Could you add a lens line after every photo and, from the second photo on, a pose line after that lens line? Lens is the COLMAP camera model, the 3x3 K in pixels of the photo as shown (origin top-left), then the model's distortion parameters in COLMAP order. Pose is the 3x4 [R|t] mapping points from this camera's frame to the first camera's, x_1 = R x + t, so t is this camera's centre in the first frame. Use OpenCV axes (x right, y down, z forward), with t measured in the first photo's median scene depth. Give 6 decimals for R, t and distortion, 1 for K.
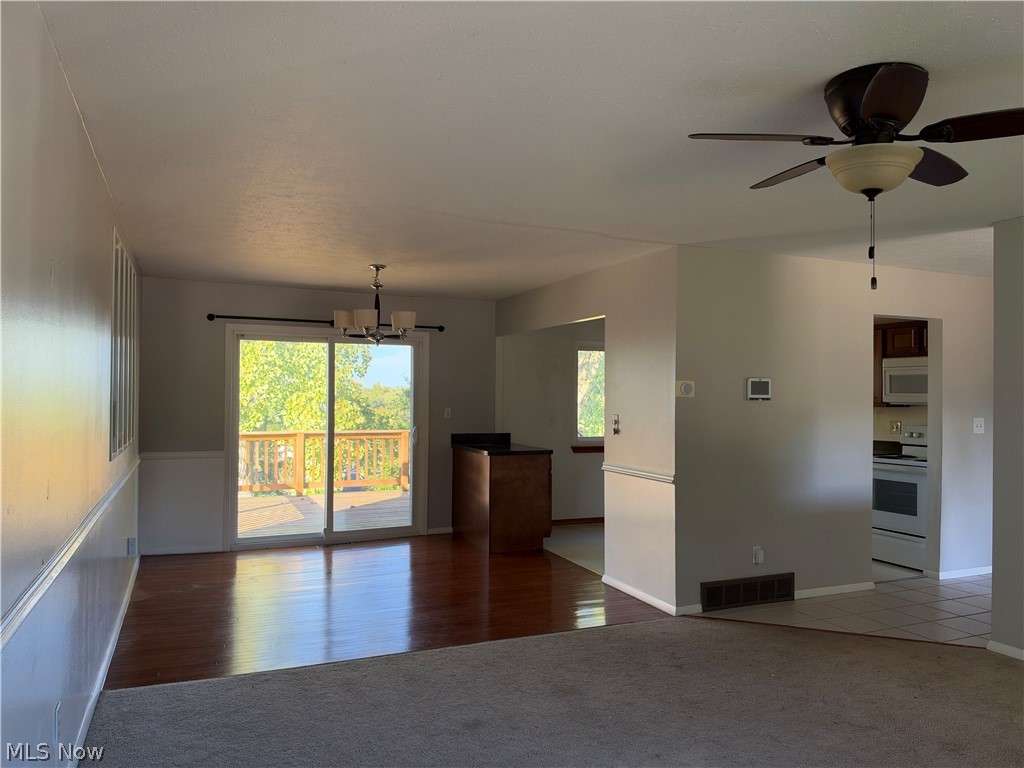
lens RADIAL K [[746.7, 0, 510.8], [0, 746.7, 390.0], [0, 0, 1]] dist [0.047404, -0.063517]
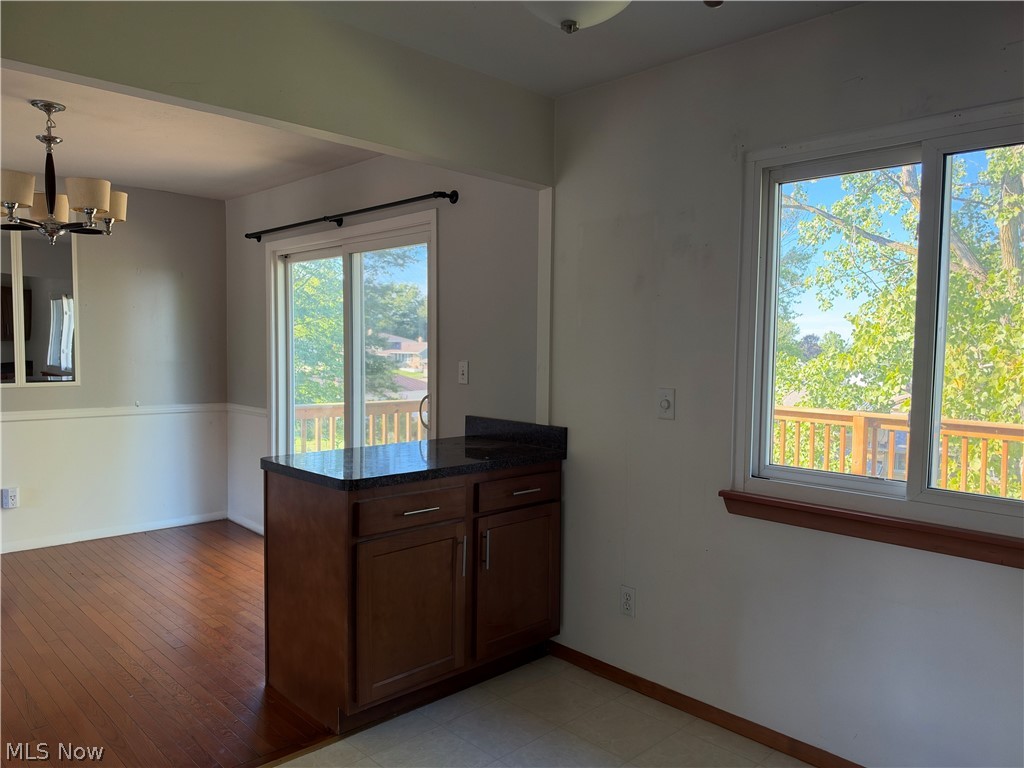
lens RADIAL K [[746.7, 0, 510.8], [0, 746.7, 390.0], [0, 0, 1]] dist [0.047404, -0.063517]
pose [[0.351387, 0.049659, -0.934912, 0.377380], [-0.003471, 0.998655, 0.051740, 0.017414], [0.936224, -0.014935, 0.351086, 0.861288]]
